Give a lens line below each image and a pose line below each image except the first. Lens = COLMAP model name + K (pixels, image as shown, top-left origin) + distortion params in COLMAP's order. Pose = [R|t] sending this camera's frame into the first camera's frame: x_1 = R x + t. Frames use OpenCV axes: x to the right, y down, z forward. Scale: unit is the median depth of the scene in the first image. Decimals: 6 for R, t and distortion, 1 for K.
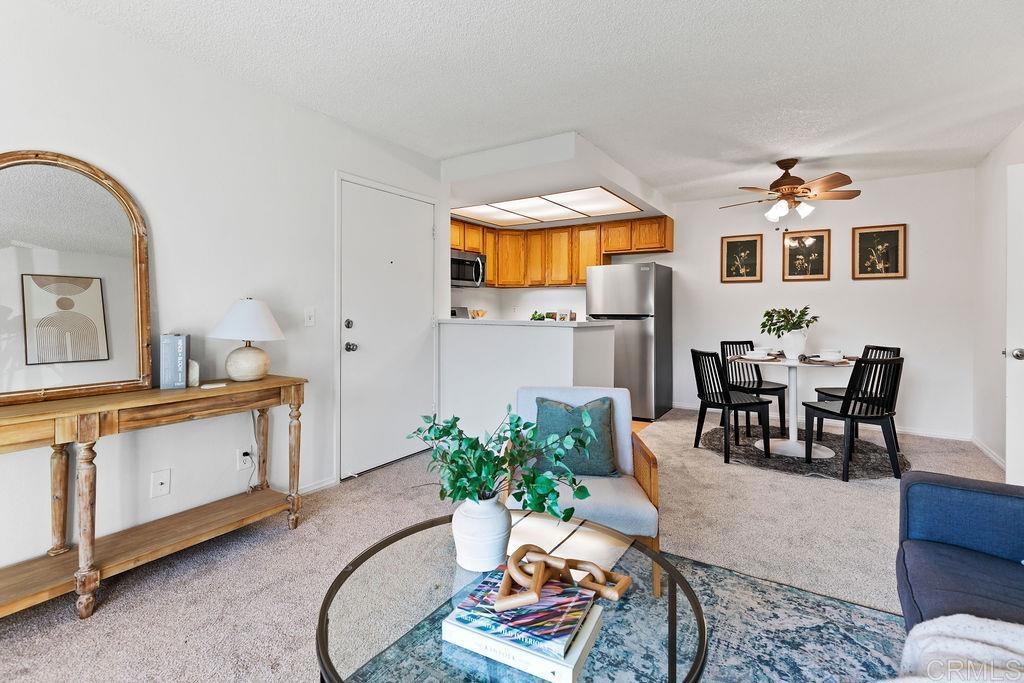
lens RADIAL K [[474.5, 0, 516.1], [0, 474.5, 311.4], [0, 0, 1]] dist [0.011390, -0.002420]
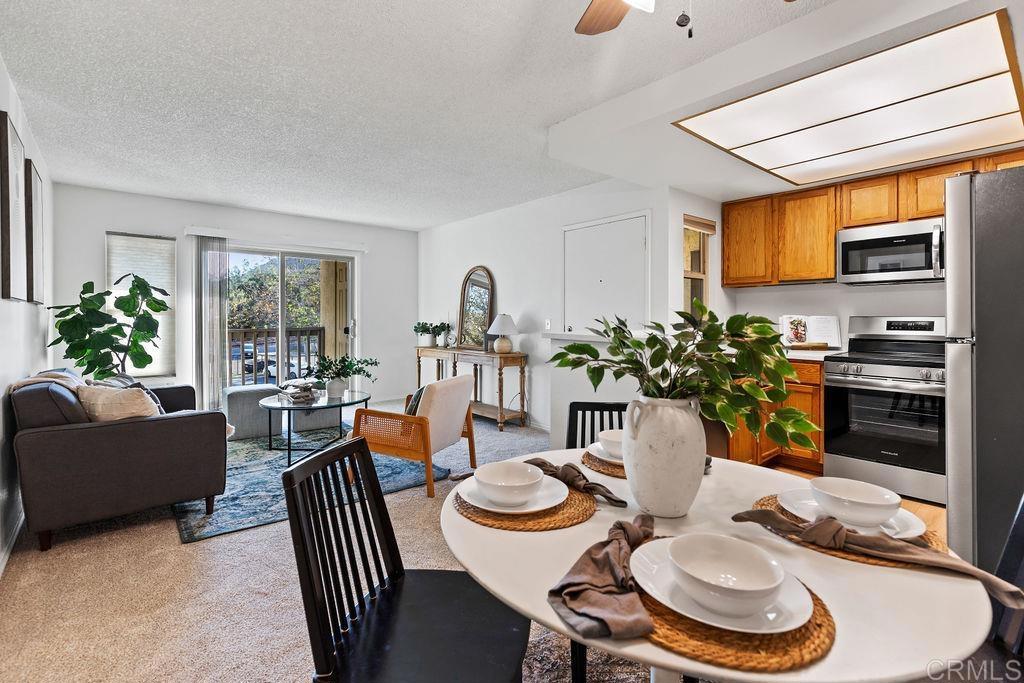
lens RADIAL K [[474.5, 0, 510.8], [0, 474.5, 326.4], [0, 0, 1]] dist [0.011390, -0.002420]
pose [[-0.294854, 0.015105, -0.955423, 0.862313], [-0.005101, 0.999836, 0.017381, -0.005114], [0.955529, 0.009998, -0.294729, 1.003441]]
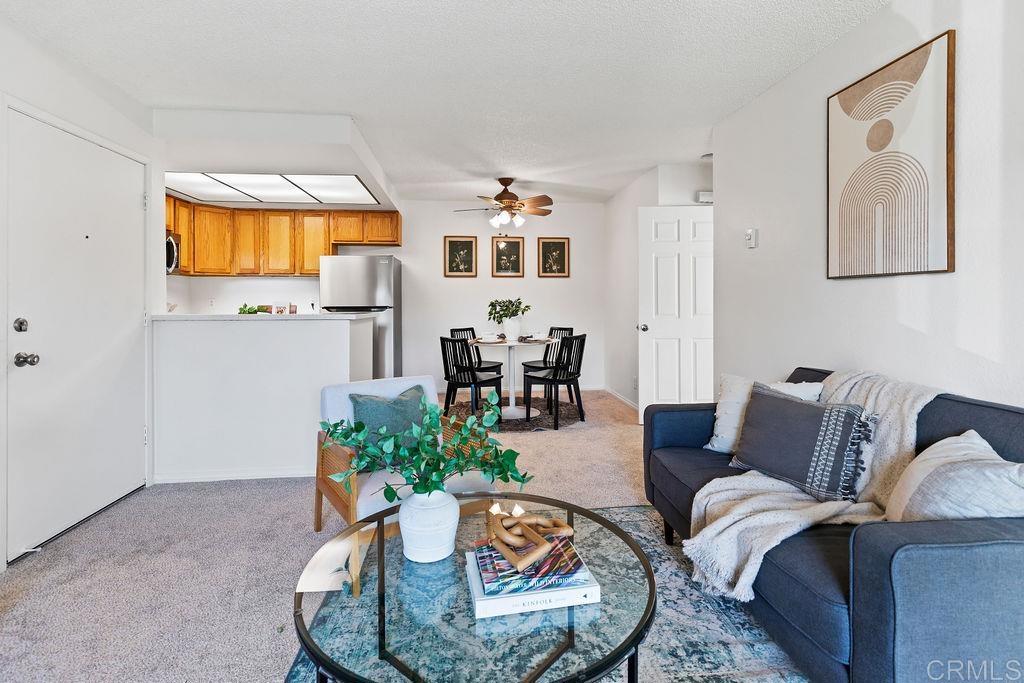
lens RADIAL K [[474.5, 0, 515.9], [0, 474.5, 303.0], [0, 0, 1]] dist [0.011390, -0.002420]
pose [[0.779589, -0.008528, 0.626233, -0.180061], [0.009222, 0.999955, 0.002137, 0.000088], [-0.626223, 0.004109, 0.779633, 0.033635]]
